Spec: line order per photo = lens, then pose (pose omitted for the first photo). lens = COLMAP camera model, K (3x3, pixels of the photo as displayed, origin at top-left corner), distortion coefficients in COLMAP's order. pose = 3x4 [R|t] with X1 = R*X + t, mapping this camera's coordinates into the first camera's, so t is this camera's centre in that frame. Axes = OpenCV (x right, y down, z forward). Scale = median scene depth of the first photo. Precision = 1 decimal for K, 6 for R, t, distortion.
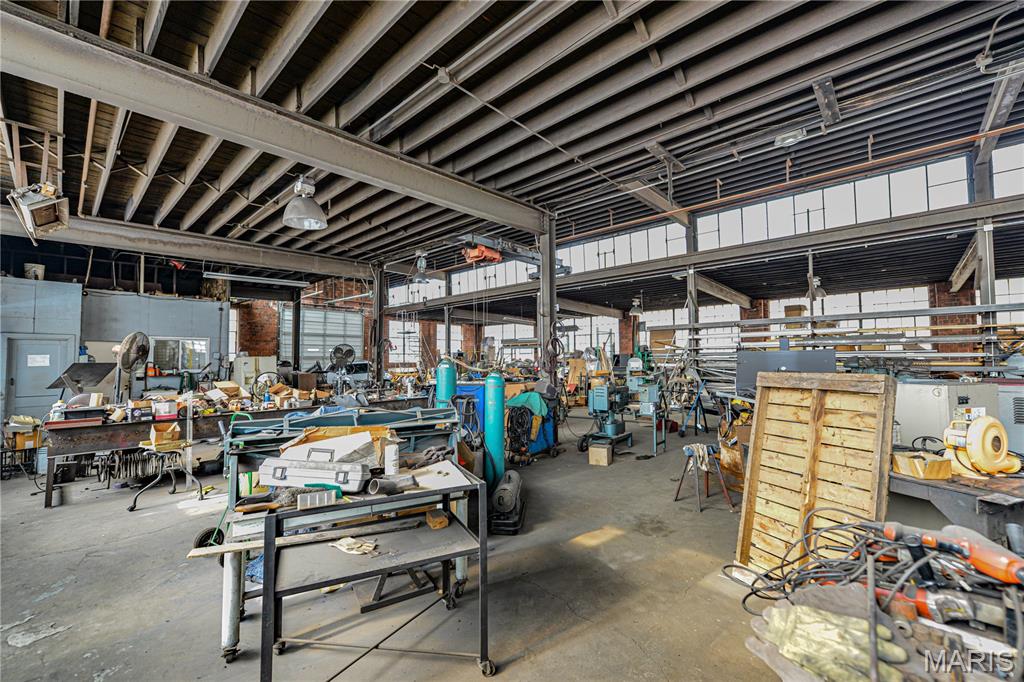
lens RADIAL K [[418.5, 0, 508.8], [0, 418.5, 345.7], [0, 0, 1]] dist [0.003637, -0.000114]
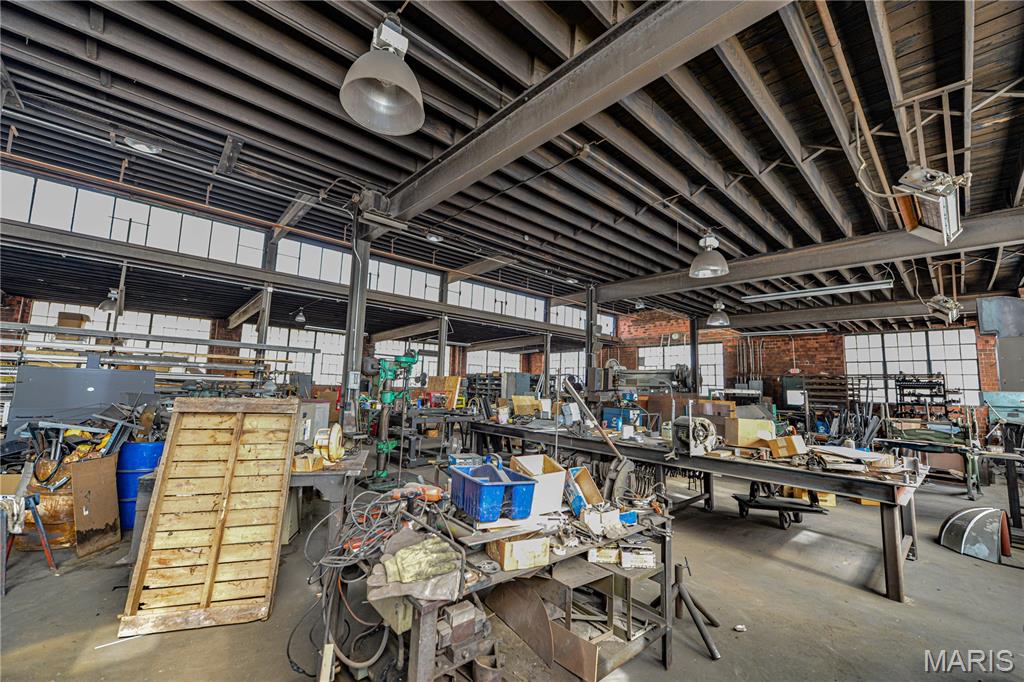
lens RADIAL K [[418.5, 0, 508.8], [0, 418.5, 345.7], [0, 0, 1]] dist [0.003637, -0.000114]
pose [[0.080258, 0.112216, 0.990437, -0.199251], [-0.068239, 0.991930, -0.106855, -0.002424], [-0.994436, -0.059011, 0.087268, 0.104493]]
